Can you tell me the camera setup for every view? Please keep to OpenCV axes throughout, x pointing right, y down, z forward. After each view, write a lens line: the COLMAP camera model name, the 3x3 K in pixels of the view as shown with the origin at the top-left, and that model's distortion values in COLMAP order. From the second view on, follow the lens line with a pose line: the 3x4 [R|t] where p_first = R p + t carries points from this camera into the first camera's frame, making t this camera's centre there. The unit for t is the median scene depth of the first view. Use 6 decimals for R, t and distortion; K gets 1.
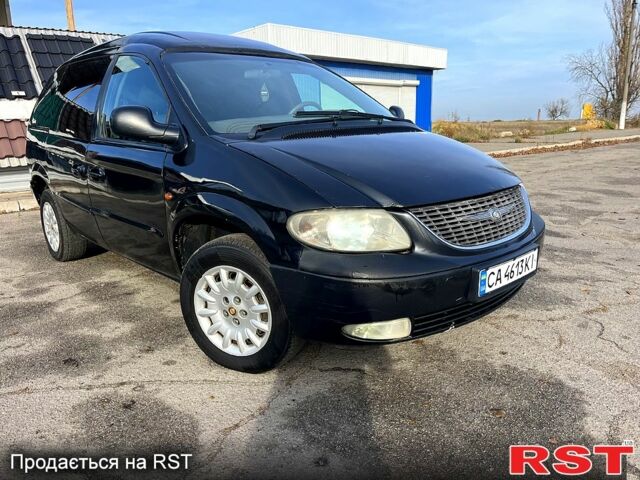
lens RADIAL K [[485.5, 0, 320.0], [0, 485.5, 240.0], [0, 0, 1]] dist [0.043997, -0.071333]
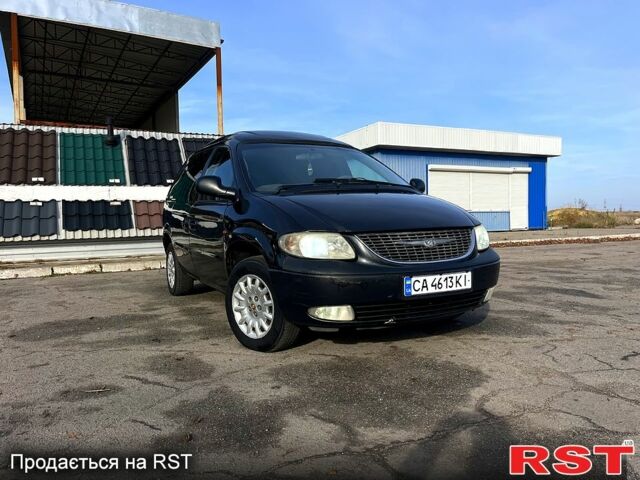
lens RADIAL K [[485.5, 0, 320.0], [0, 485.5, 240.0], [0, 0, 1]] dist [0.043997, -0.071333]
pose [[0.964254, 0.016210, -0.264485, 0.391841], [-0.063675, 0.983055, -0.171897, 0.183478], [0.257216, 0.182593, 0.948946, -0.374549]]
